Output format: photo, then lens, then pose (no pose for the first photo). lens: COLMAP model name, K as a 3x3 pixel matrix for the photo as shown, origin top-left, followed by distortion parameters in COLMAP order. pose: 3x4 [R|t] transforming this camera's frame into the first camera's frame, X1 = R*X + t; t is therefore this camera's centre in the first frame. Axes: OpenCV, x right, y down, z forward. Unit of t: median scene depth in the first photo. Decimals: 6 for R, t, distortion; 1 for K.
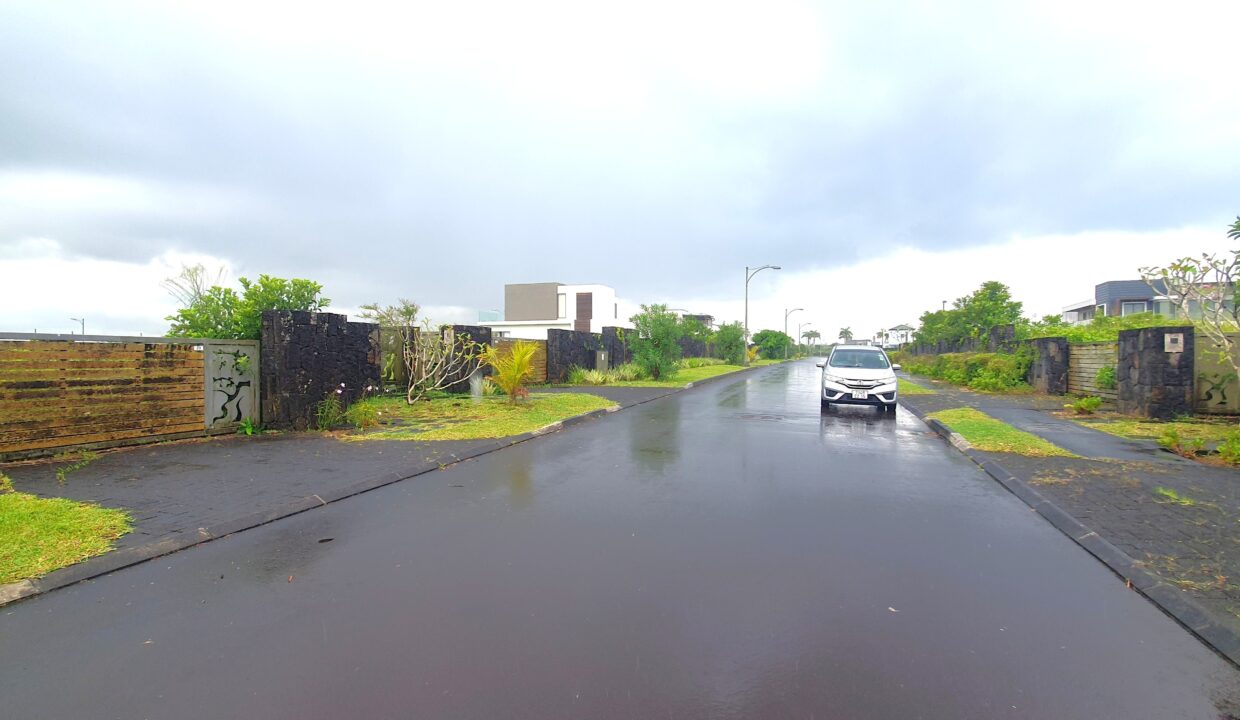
lens RADIAL K [[605.6, 0, 628.1], [0, 605.6, 363.6], [0, 0, 1]] dist [0.001567, 0.000245]
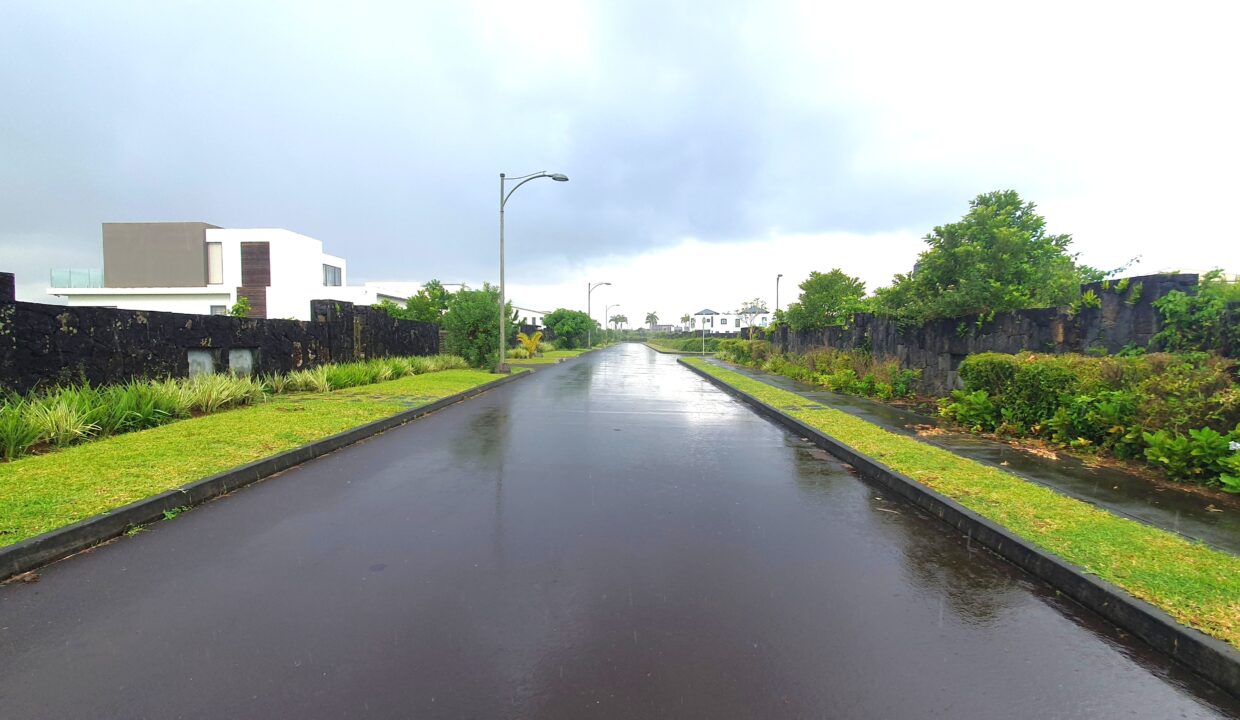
lens RADIAL K [[605.6, 0, 628.1], [0, 605.6, 363.6], [0, 0, 1]] dist [0.001567, 0.000245]
pose [[0.952145, -0.018301, 0.305099, 0.083177], [0.010807, 0.999597, 0.026232, -0.008555], [-0.305456, -0.021680, 0.951959, 0.291179]]
